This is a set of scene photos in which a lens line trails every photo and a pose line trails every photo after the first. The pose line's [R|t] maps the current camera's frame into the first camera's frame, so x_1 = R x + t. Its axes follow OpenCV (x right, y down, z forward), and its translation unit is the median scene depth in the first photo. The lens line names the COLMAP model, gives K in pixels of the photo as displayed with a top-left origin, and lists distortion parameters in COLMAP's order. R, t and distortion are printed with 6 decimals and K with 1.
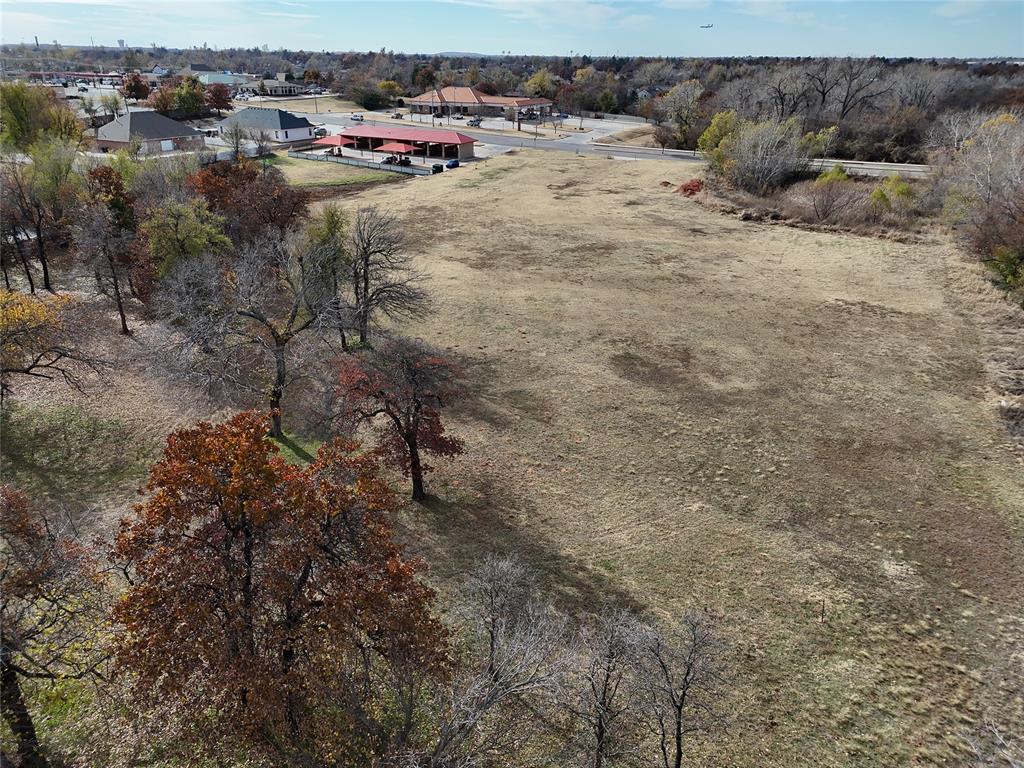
lens RADIAL K [[715.5, 0, 511.6], [0, 715.5, 381.9], [0, 0, 1]] dist [0.065818, -0.047881]
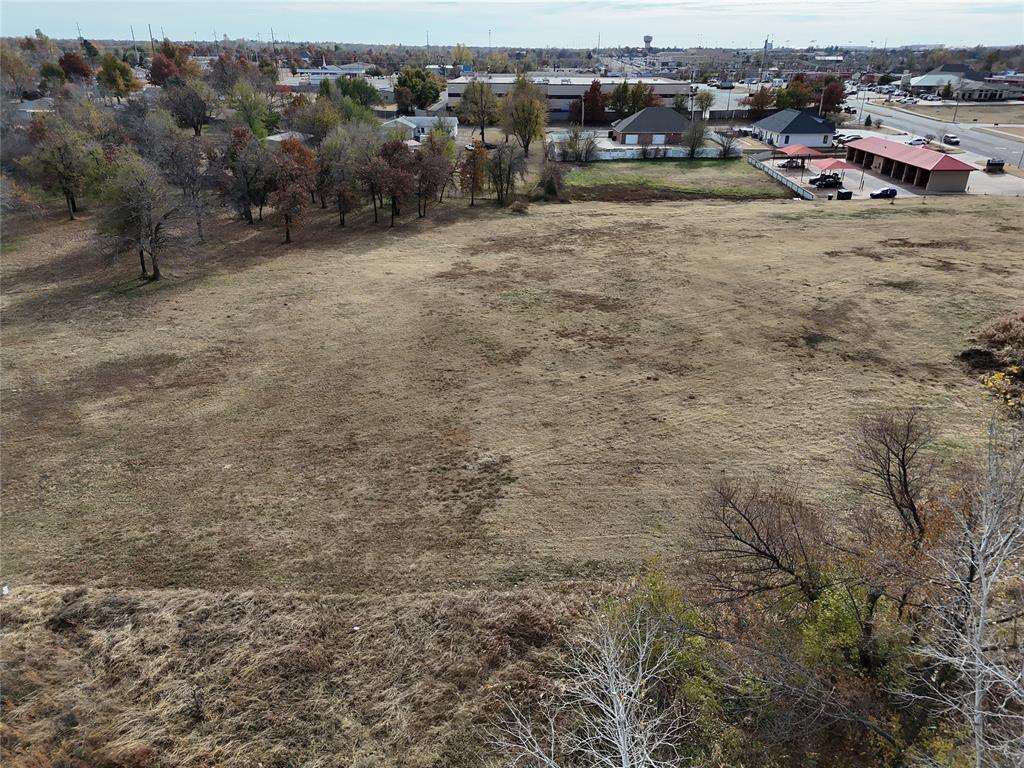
lens RADIAL K [[715.5, 0, 514.2], [0, 715.5, 387.2], [0, 0, 1]] dist [0.065818, -0.047881]
pose [[0.446072, 0.371255, -0.814364, 0.493538], [-0.368604, 0.905362, 0.210835, -0.158466], [0.815568, 0.206130, 0.540703, 0.367825]]
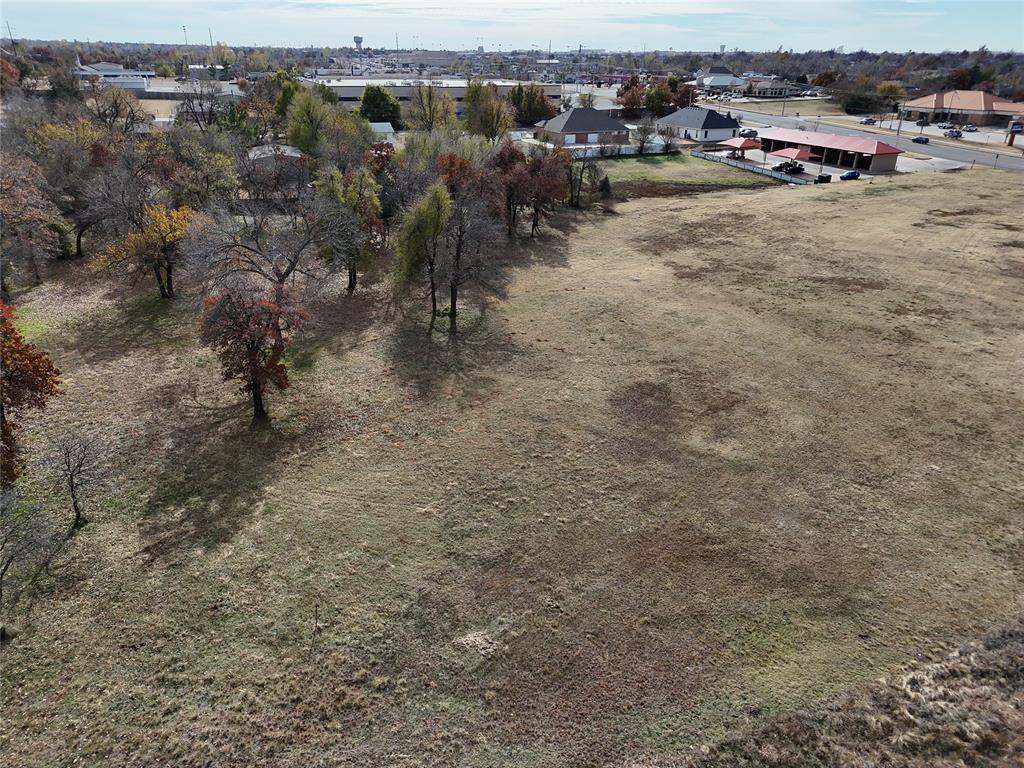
lens RADIAL K [[715.5, 0, 513.6], [0, 715.5, 384.3], [0, 0, 1]] dist [0.065818, -0.047881]
pose [[0.752453, 0.271277, -0.600186, 0.241557], [-0.271637, 0.957951, 0.092431, -0.031095], [0.600023, 0.093483, 0.794502, 0.076037]]
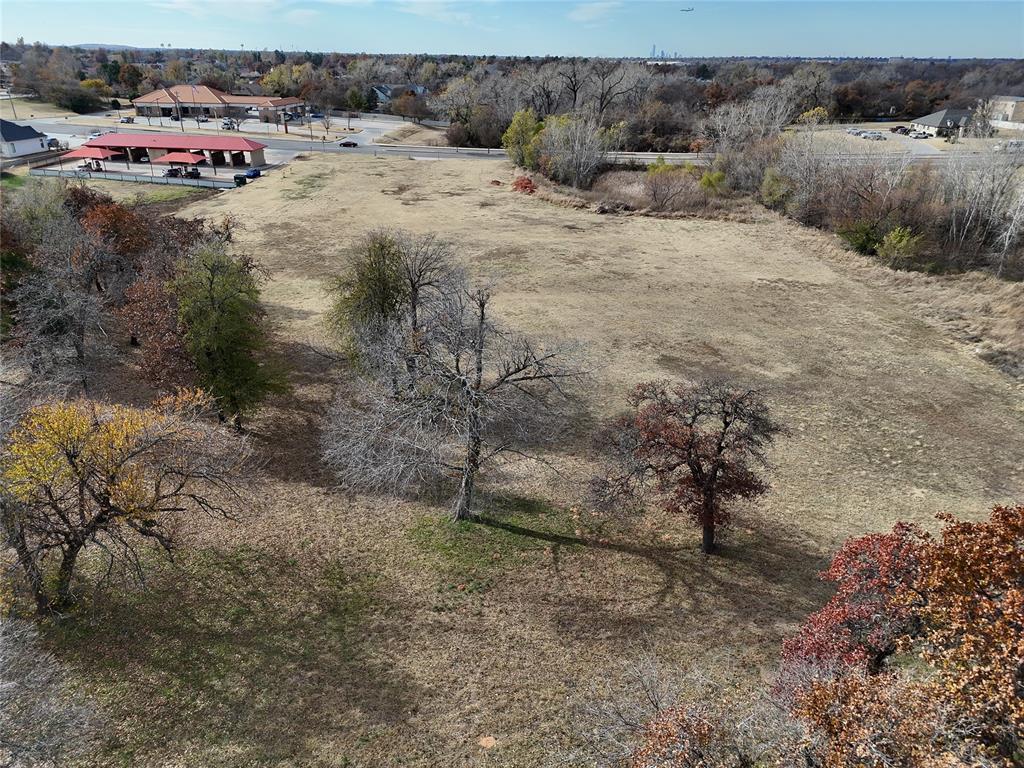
lens RADIAL K [[715.5, 0, 511.1], [0, 715.5, 383.7], [0, 0, 1]] dist [0.065818, -0.047881]
pose [[0.918795, -0.162087, 0.359922, -0.172946], [0.159797, 0.986481, 0.036329, -0.031050], [-0.360945, 0.024135, 0.932275, 0.063281]]
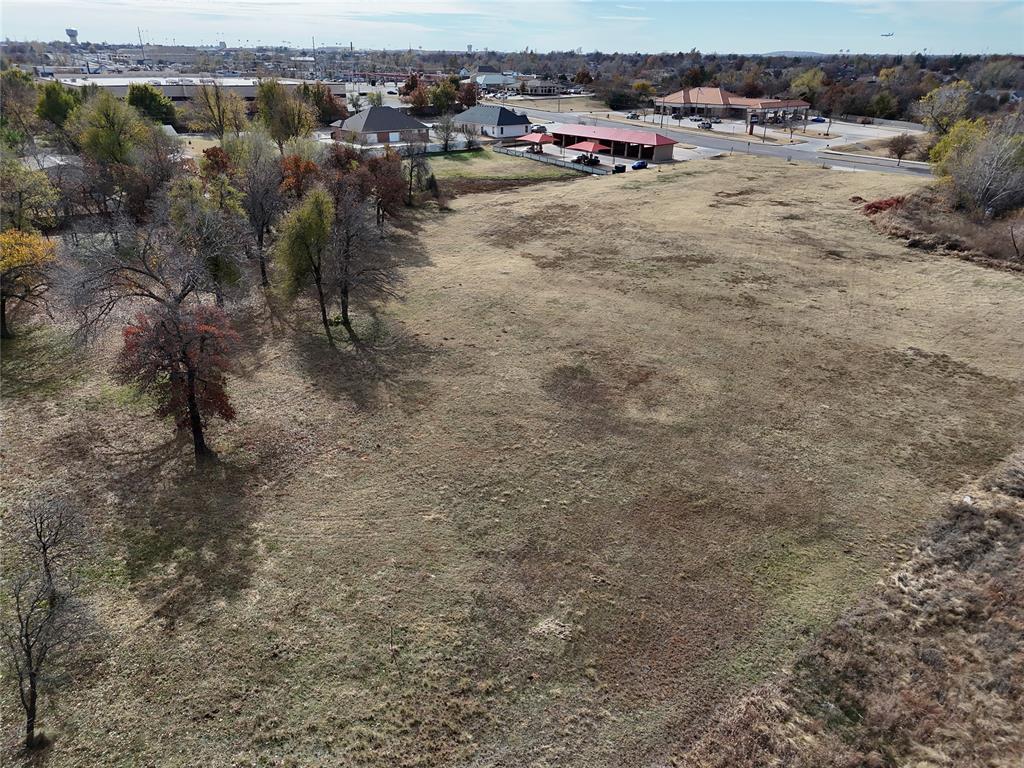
lens RADIAL K [[715.5, 0, 513.4], [0, 715.5, 382.9], [0, 0, 1]] dist [0.065818, -0.047881]
pose [[0.918789, 0.162905, -0.359568, 0.183375], [-0.162963, 0.986164, 0.030377, -0.014049], [0.359542, 0.030686, 0.932624, 0.036569]]
